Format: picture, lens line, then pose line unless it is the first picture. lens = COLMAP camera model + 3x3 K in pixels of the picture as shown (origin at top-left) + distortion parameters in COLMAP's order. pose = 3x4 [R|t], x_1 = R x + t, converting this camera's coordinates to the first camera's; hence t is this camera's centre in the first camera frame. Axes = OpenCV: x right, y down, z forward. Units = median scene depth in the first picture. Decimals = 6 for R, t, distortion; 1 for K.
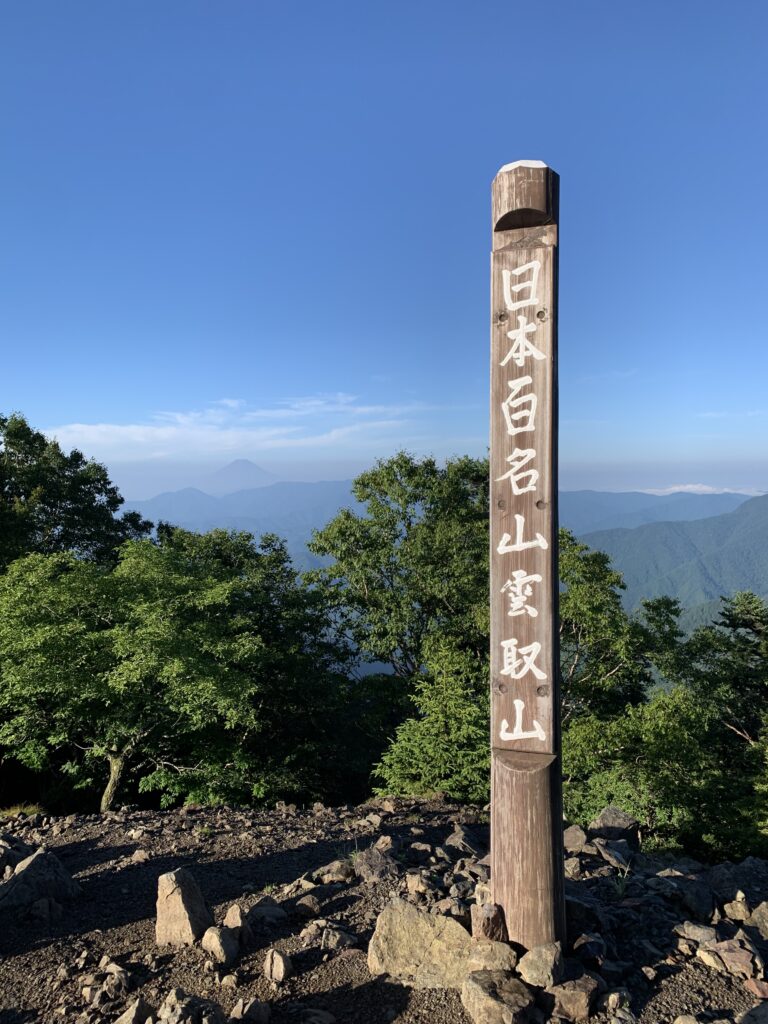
lens RADIAL K [[788.6, 0, 388.3], [0, 788.6, 511.3], [0, 0, 1]] dist [0.104521, -0.027761]
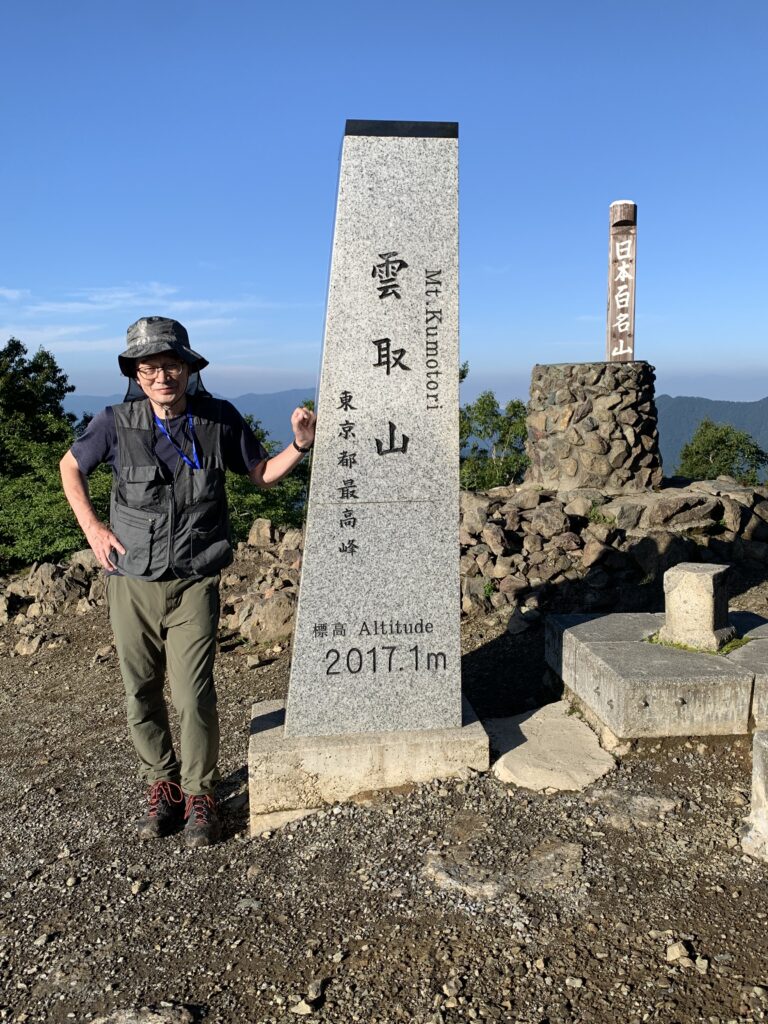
lens RADIAL K [[917.6, 0, 386.0], [0, 917.6, 496.6], [0, 0, 1]] dist [0.105182, -0.079630]
pose [[0.984392, -0.018513, 0.175011, -1.121748], [0.005444, 0.997179, 0.074860, 0.282493], [-0.175903, -0.072739, 0.981716, -1.858785]]
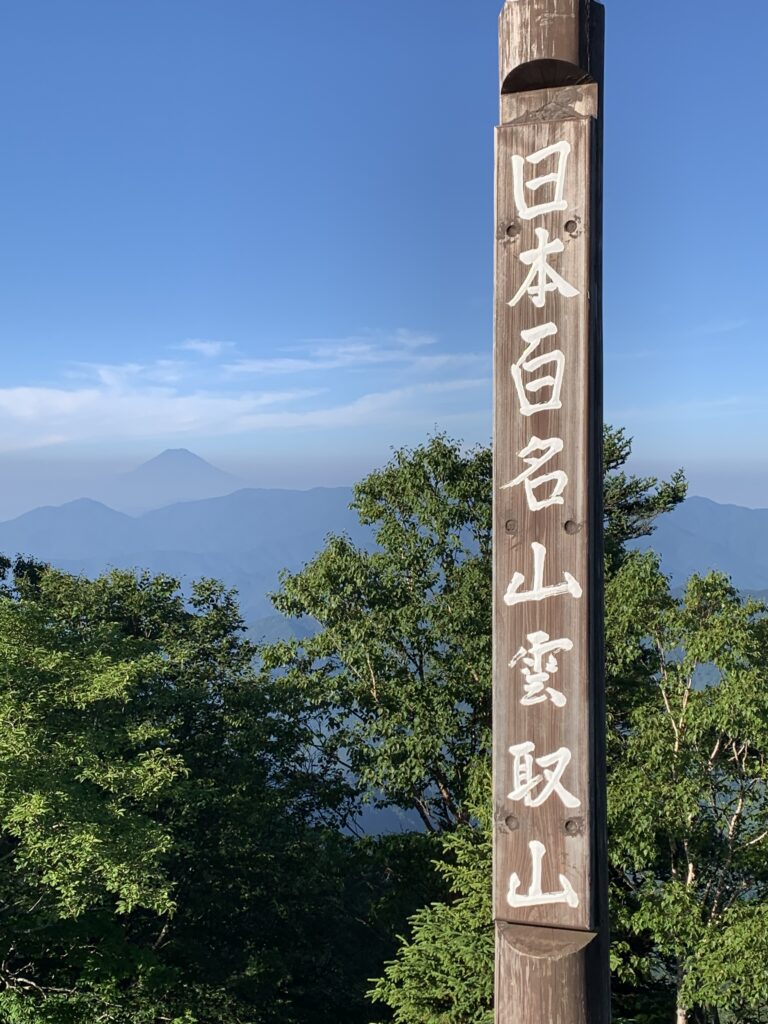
lens RADIAL K [[1424.7, 0, 381.8], [0, 1424.7, 504.0], [0, 0, 1]] dist [0.137195, 0.000000]
pose [[0.999040, 0.003281, -0.043687, 0.090931], [-0.004459, 0.999629, -0.026884, 0.004488], [0.043583, 0.027053, 0.998683, -0.133921]]
